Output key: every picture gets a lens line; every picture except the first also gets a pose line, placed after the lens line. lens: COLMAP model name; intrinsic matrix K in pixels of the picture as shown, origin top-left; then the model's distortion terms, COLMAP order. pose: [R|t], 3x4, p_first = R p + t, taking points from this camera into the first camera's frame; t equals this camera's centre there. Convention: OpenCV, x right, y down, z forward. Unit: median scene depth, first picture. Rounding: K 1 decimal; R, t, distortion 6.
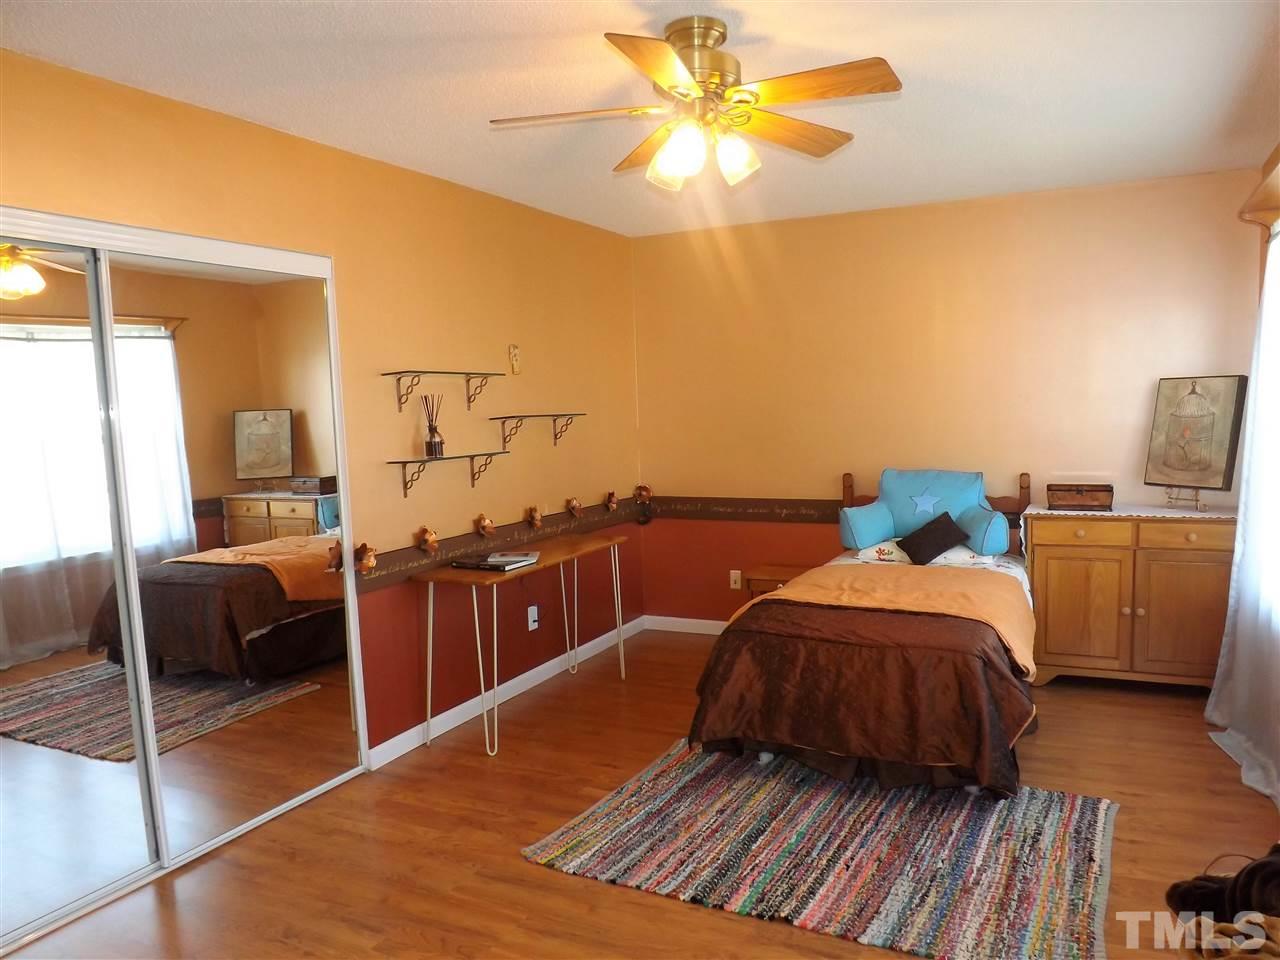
lens RADIAL K [[947.7, 0, 642.5], [0, 947.7, 491.2], [0, 0, 1]] dist [-0.028943, -0.000137]
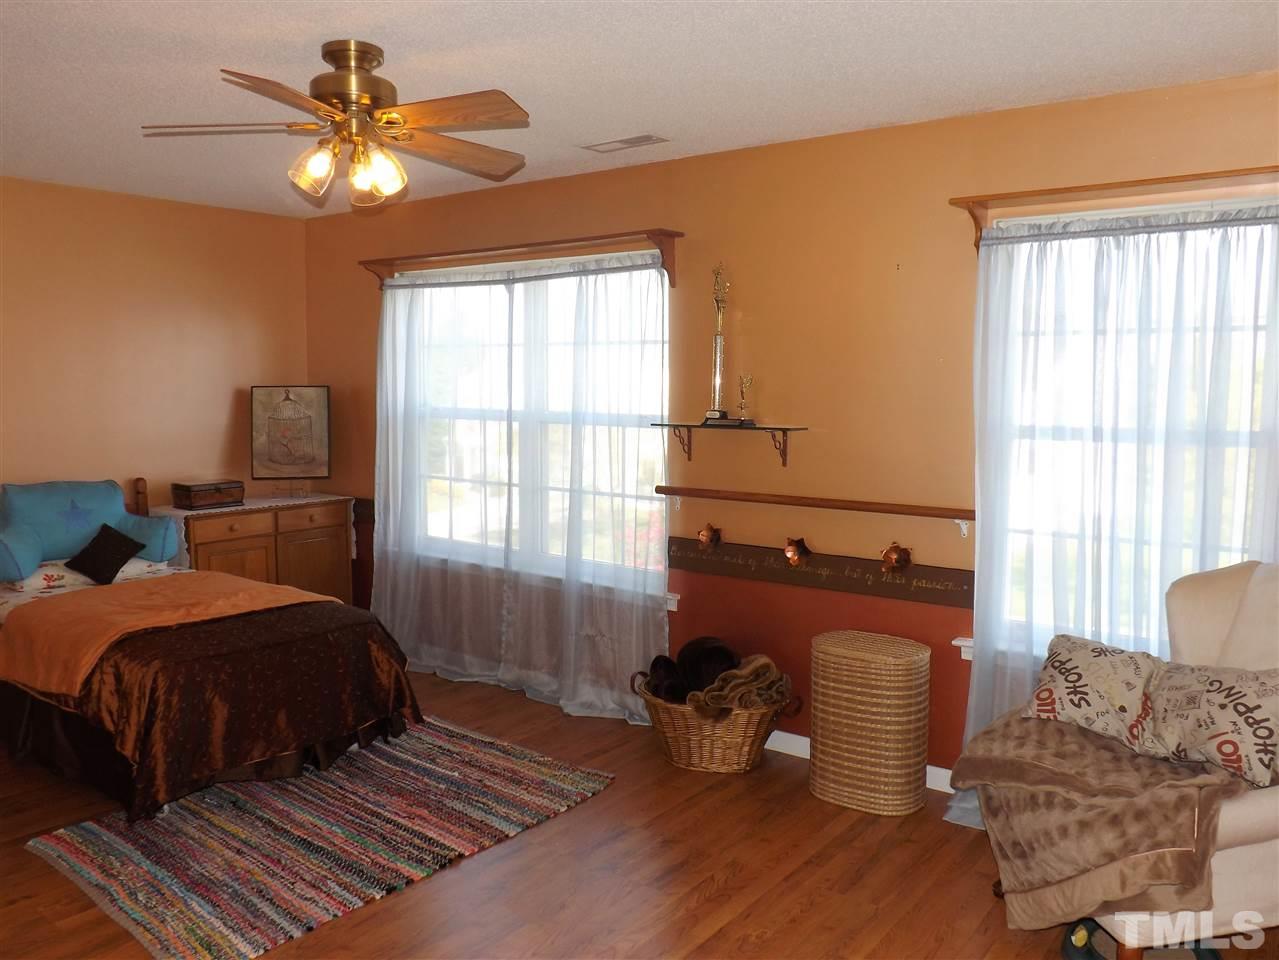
lens RADIAL K [[1032.9, 0, 640.5], [0, 1032.9, 471.8], [0, 0, 1]] dist [-0.002439, -0.000756]
pose [[0.189670, -0.046048, 0.980768, -0.627178], [0.093958, 0.995167, 0.028554, -0.009067], [-0.977342, 0.086735, 0.193079, 0.325744]]
